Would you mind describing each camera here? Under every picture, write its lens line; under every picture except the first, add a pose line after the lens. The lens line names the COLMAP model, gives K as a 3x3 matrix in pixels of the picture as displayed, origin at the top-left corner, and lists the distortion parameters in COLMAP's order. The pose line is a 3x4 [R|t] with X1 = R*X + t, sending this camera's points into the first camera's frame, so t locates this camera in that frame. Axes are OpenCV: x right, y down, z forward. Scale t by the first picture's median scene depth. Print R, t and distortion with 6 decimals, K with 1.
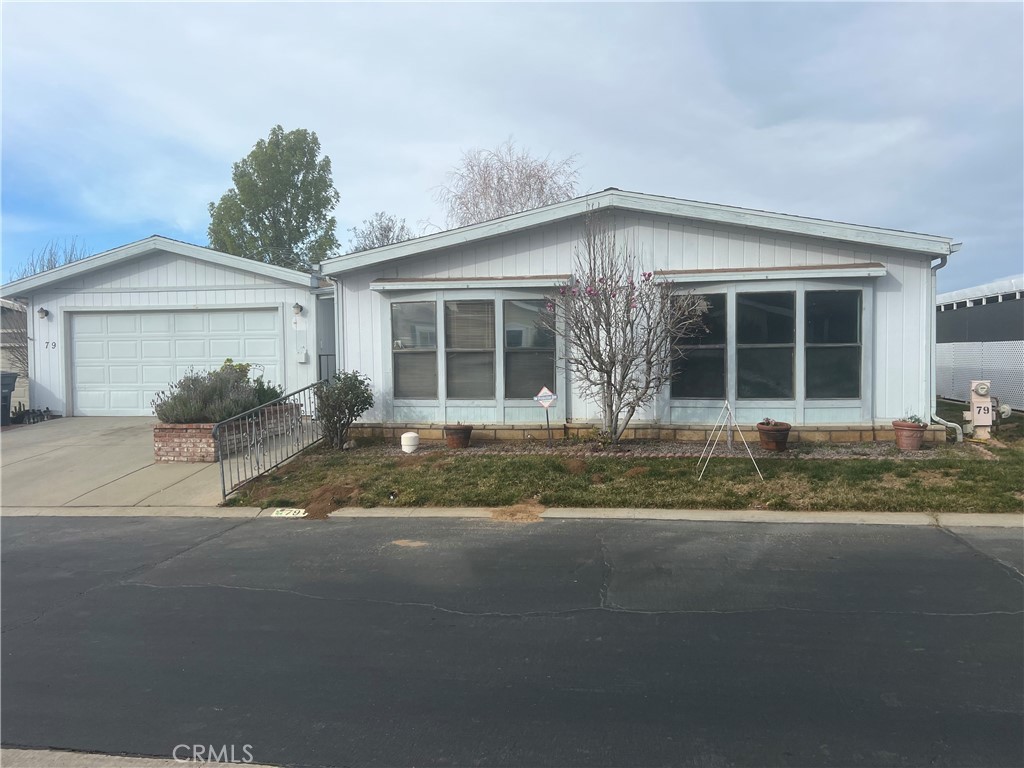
lens RADIAL K [[779.4, 0, 511.6], [0, 779.4, 385.9], [0, 0, 1]] dist [0.024464, -0.010648]
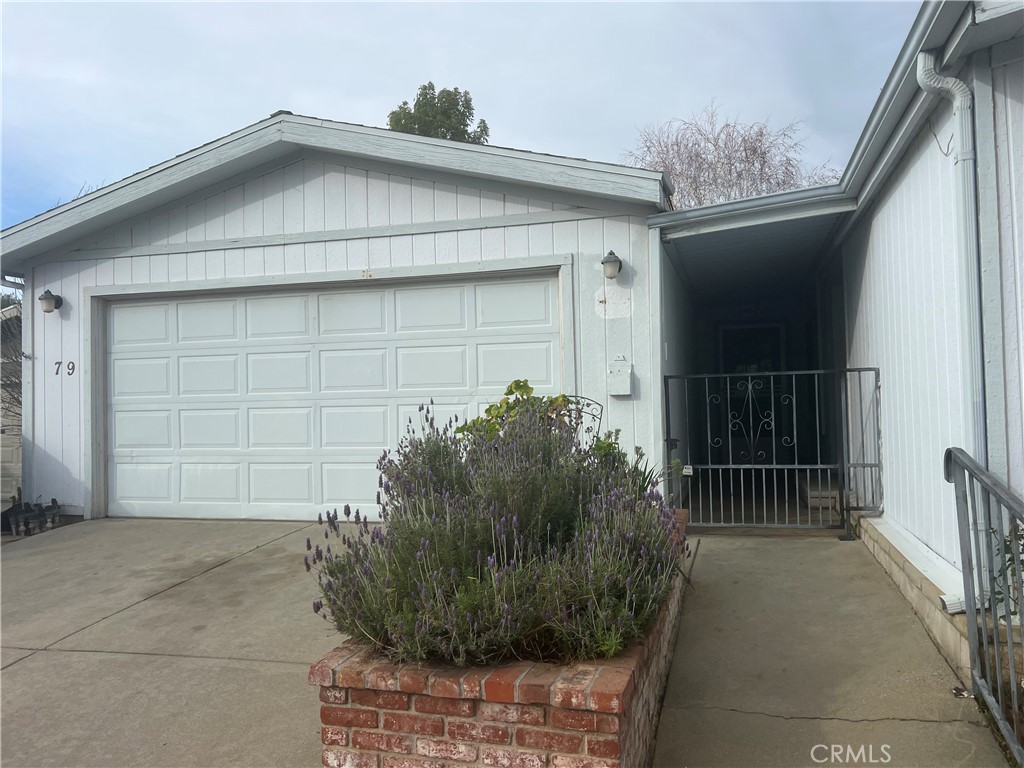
lens RADIAL K [[779.4, 0, 514.9], [0, 779.4, 383.5], [0, 0, 1]] dist [0.024464, -0.010648]
pose [[0.995413, -0.013611, -0.094697, -0.273563], [0.007947, 0.998171, -0.059931, -0.011881], [0.095340, 0.058904, 0.993701, 0.561338]]
